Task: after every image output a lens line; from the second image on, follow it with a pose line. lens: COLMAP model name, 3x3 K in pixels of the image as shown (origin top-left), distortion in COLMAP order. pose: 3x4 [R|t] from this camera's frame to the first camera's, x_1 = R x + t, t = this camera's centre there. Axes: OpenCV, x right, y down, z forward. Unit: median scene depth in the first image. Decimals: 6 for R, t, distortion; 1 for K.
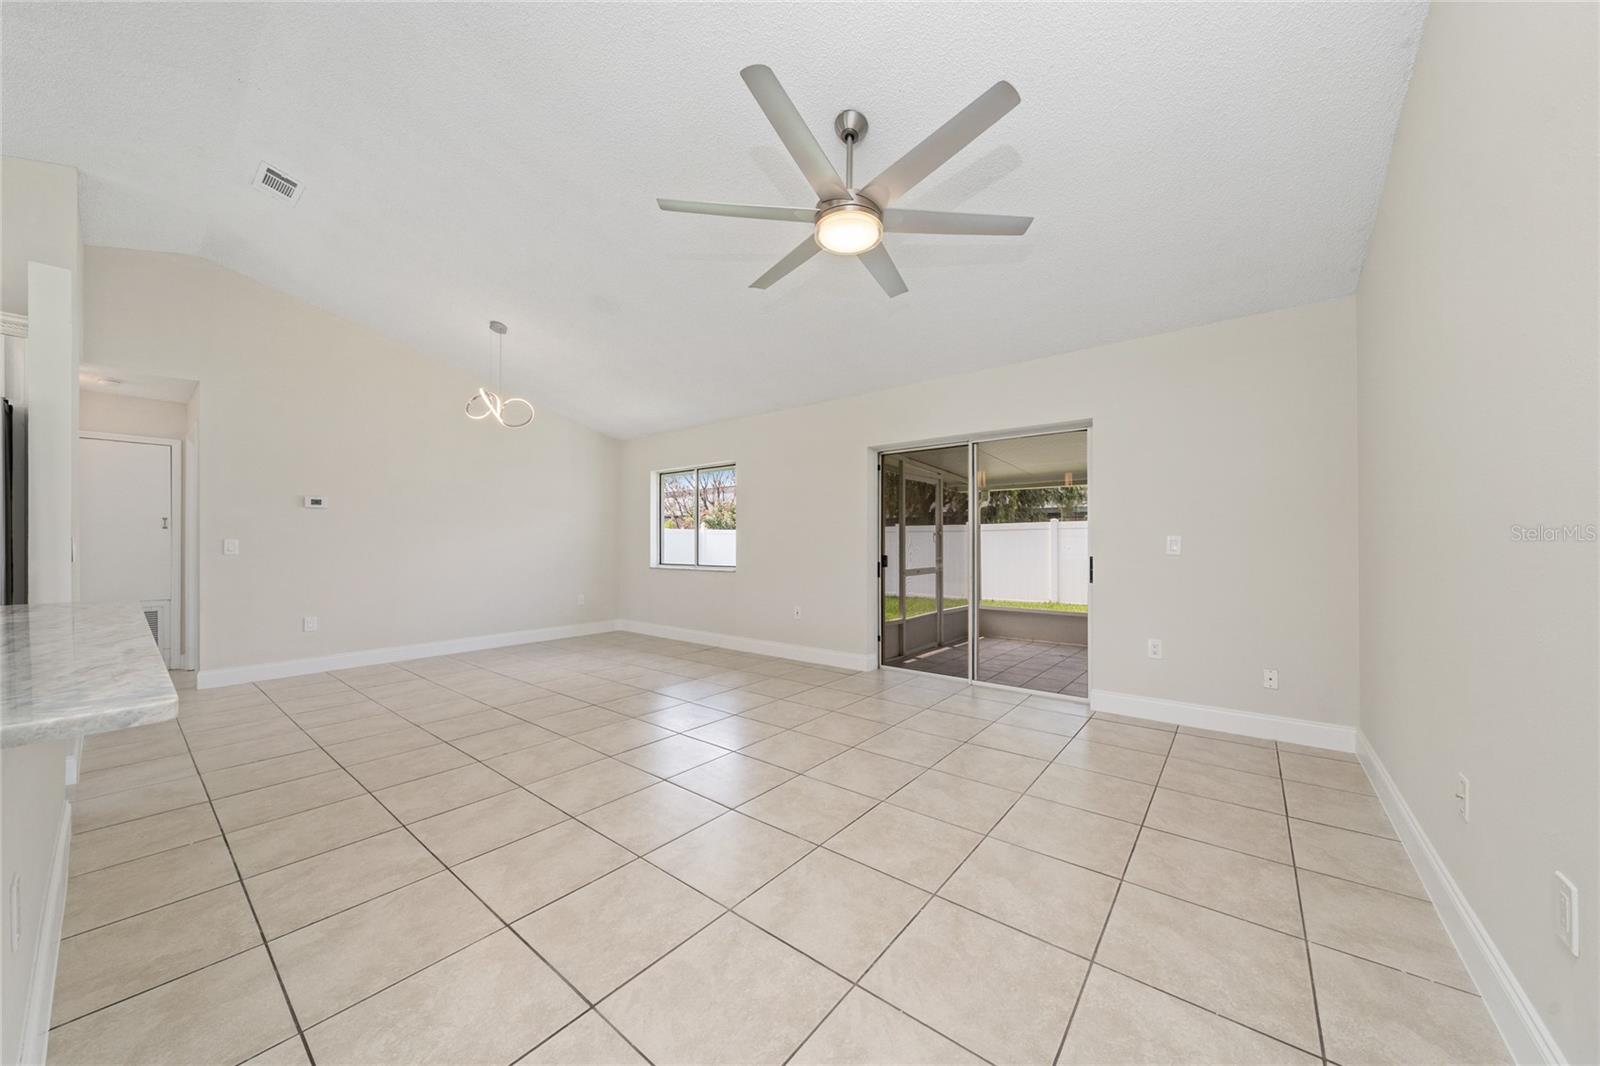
lens RADIAL K [[554.8, 0, 811.4], [0, 554.8, 535.8], [0, 0, 1]] dist [-0.002257, -0.000023]
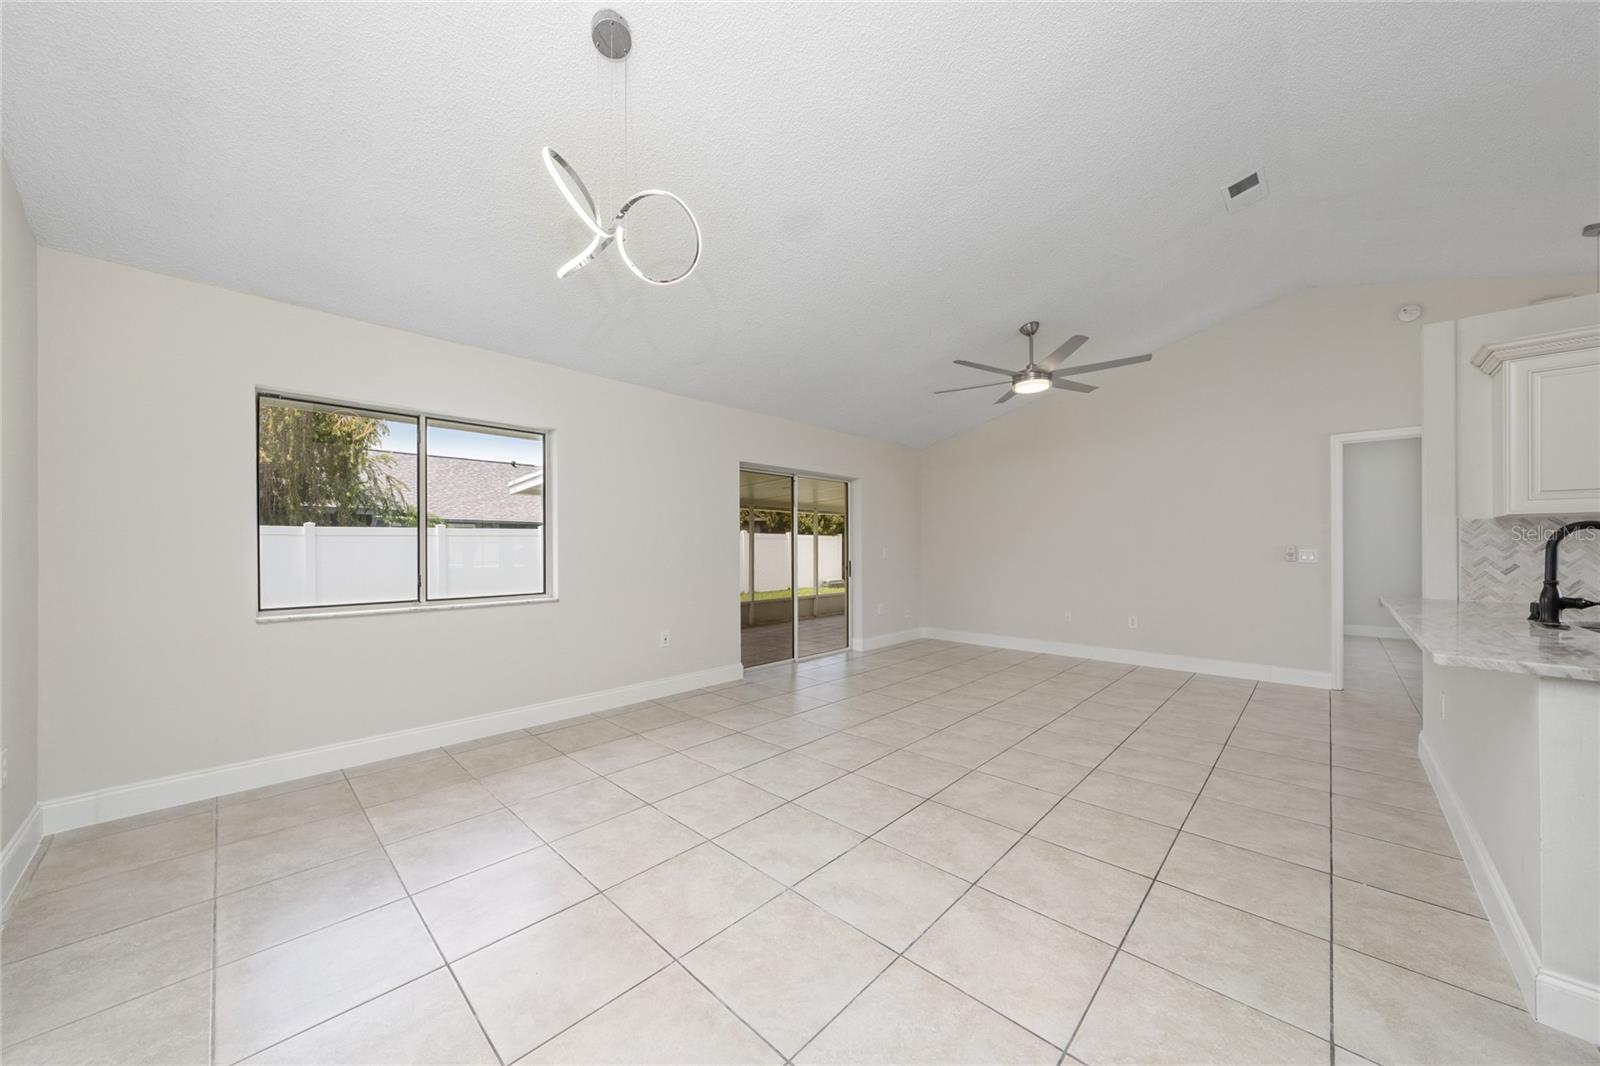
lens RADIAL K [[554.8, 0, 801.8], [0, 554.8, 544.3], [0, 0, 1]] dist [-0.002257, -0.000023]
pose [[0.098270, 0.004230, 0.995151, -1.365838], [-0.010611, 0.999939, -0.003202, -0.003472], [-0.995103, -0.010245, 0.098309, 1.182390]]
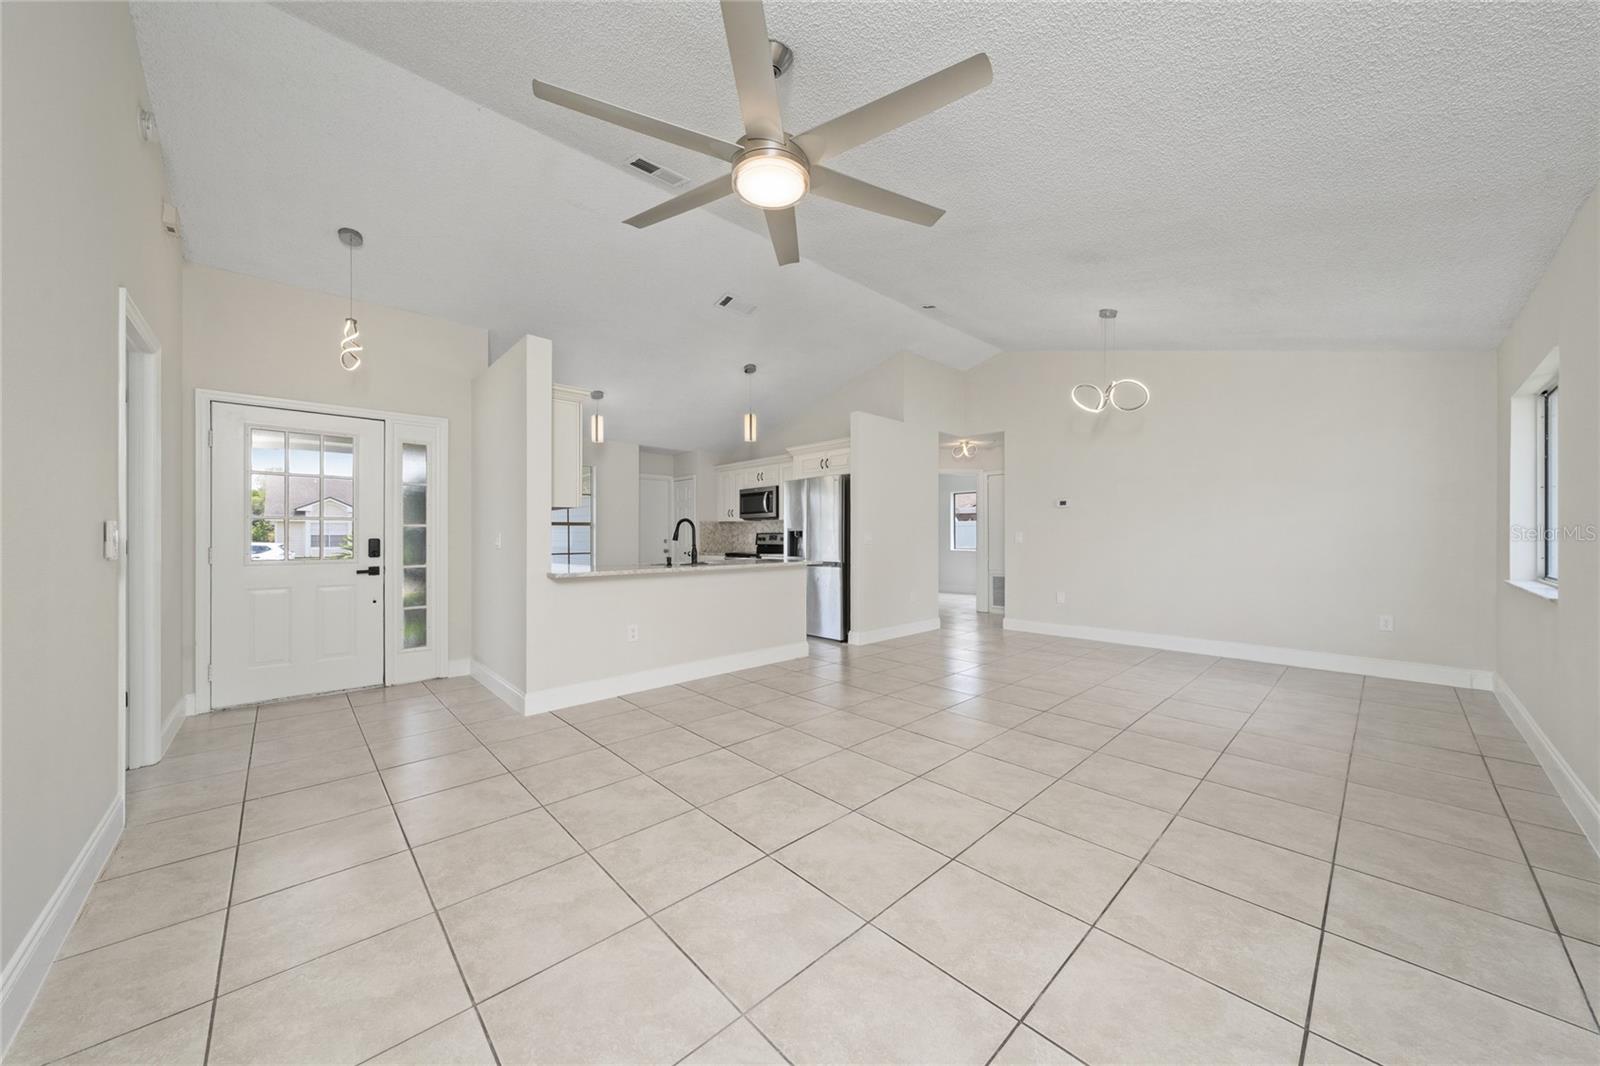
lens RADIAL K [[554.8, 0, 792.7], [0, 554.8, 534.3], [0, 0, 1]] dist [-0.002257, -0.000023]
pose [[-0.162334, -0.002217, -0.986733, 0.690904], [0.013873, 0.999894, -0.004529, 0.011264], [0.986638, -0.014425, -0.162286, 0.879507]]
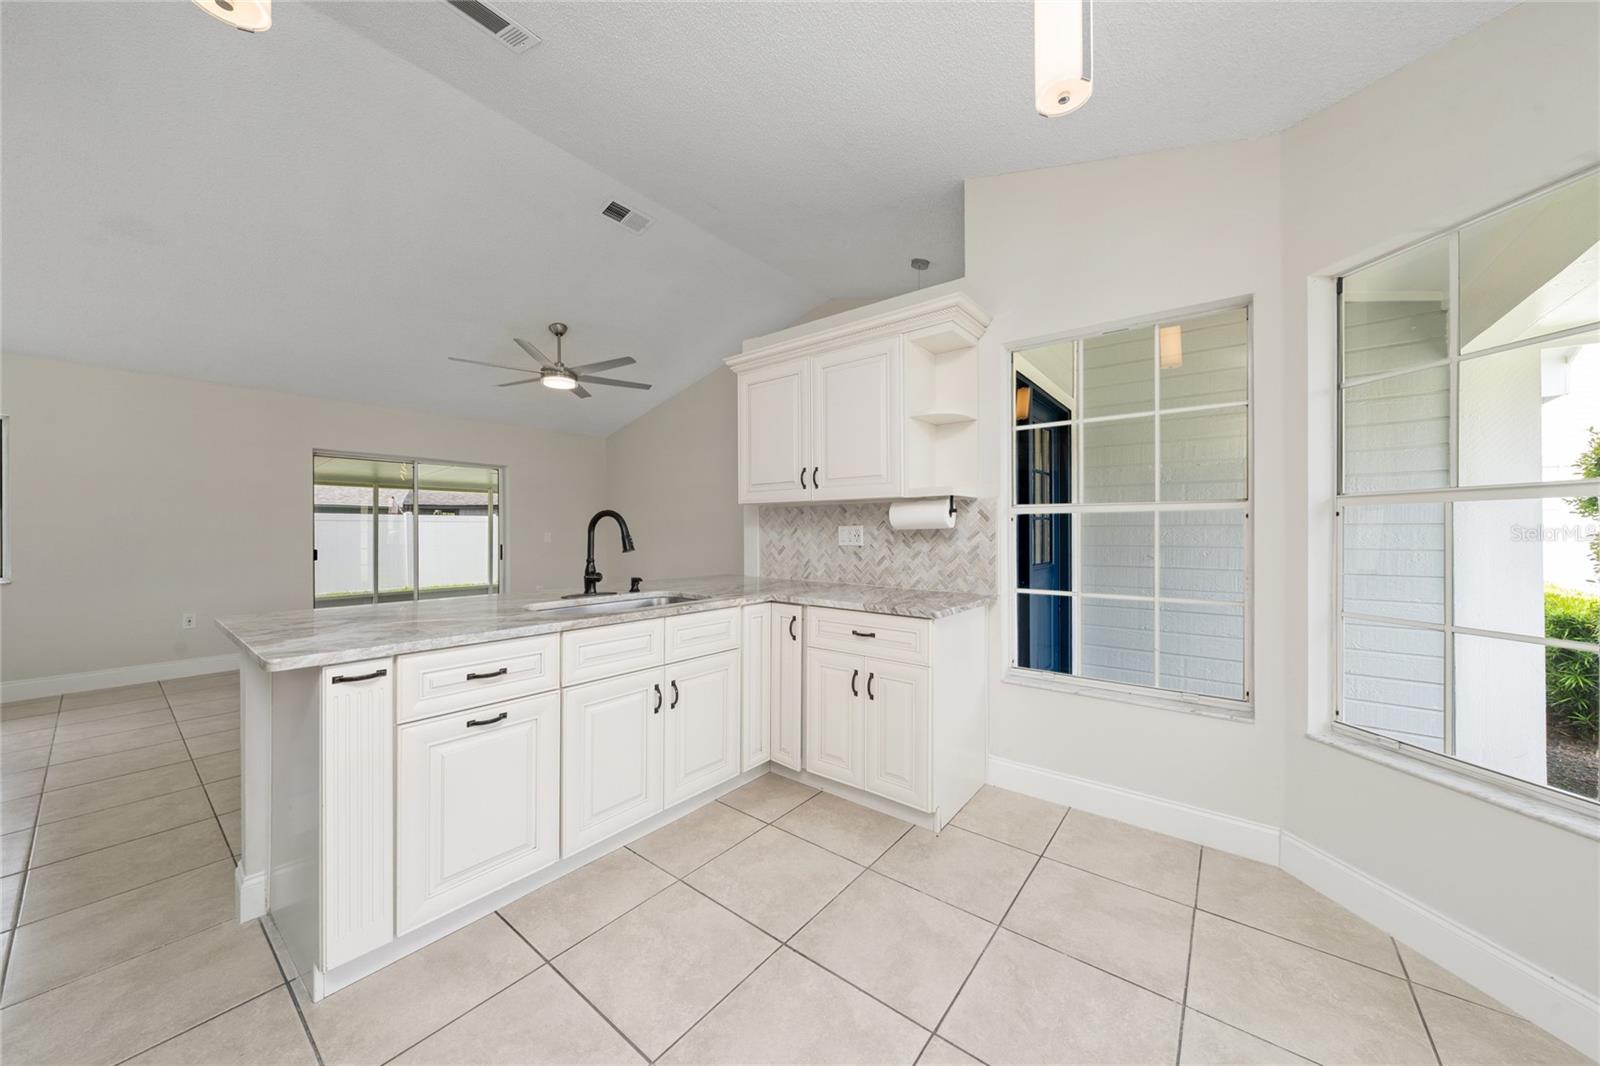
lens RADIAL K [[554.8, 0, 792.8], [0, 554.8, 530.0], [0, 0, 1]] dist [-0.002257, -0.000023]
pose [[0.010962, 0.002686, 0.999936, -1.423860], [-0.009089, 0.999955, -0.002587, -0.013898], [-0.999899, -0.009060, 0.010985, 0.110969]]
